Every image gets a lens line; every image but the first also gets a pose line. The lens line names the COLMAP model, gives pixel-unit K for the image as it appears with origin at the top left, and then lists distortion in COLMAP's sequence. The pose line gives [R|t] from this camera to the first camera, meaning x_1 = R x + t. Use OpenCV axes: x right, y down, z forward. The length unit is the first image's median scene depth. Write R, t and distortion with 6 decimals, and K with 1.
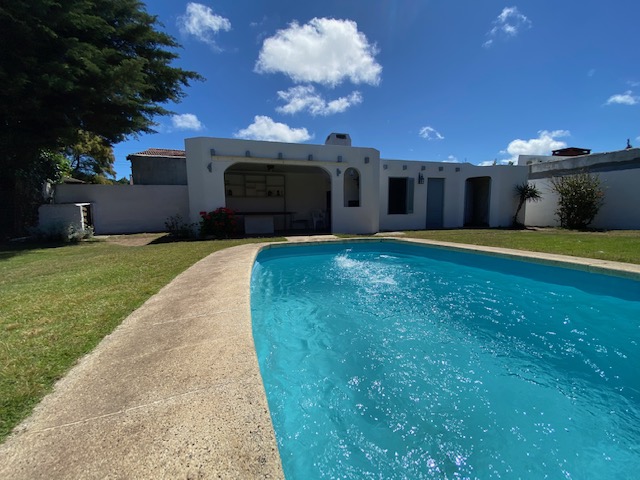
lens RADIAL K [[261.9, 0, 316.8], [0, 261.9, 242.6], [0, 0, 1]] dist [0.001232, -0.000259]
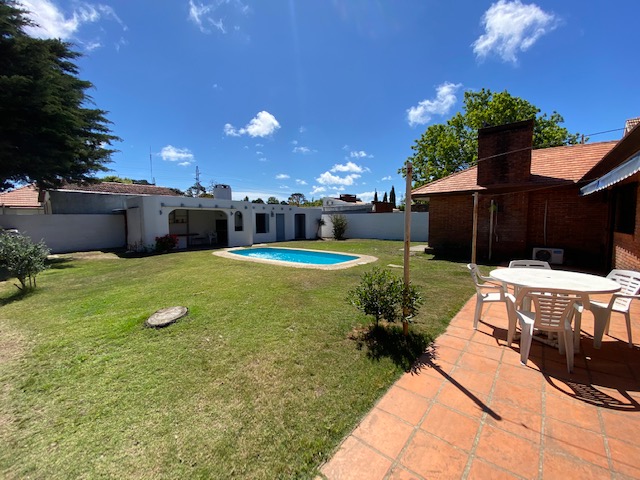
lens RADIAL K [[261.9, 0, 318.6], [0, 261.9, 241.8], [0, 0, 1]] dist [0.001232, -0.000259]
pose [[0.847512, -0.039470, 0.529307, -0.317989], [0.057967, 0.998149, -0.018385, 0.002189], [-0.527602, 0.046263, 0.848231, -0.741125]]
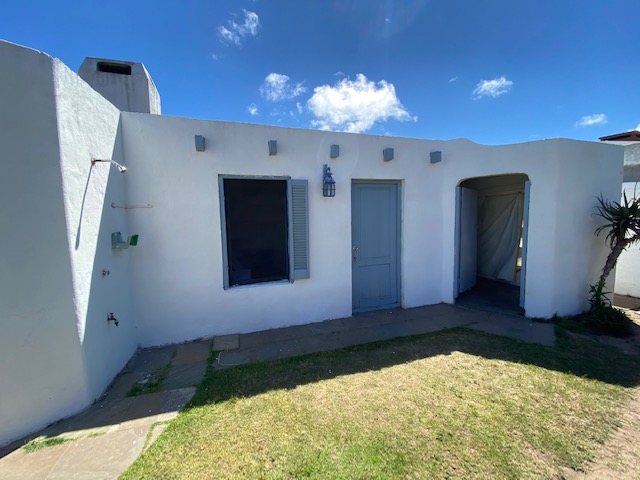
lens RADIAL K [[261.9, 0, 320.8], [0, 261.9, 242.5], [0, 0, 1]] dist [0.001232, -0.000259]
pose [[0.999964, -0.002603, -0.008093, 0.400576], [0.002477, 0.999875, -0.015596, -0.161459], [0.008132, 0.015575, 0.999846, 0.667269]]
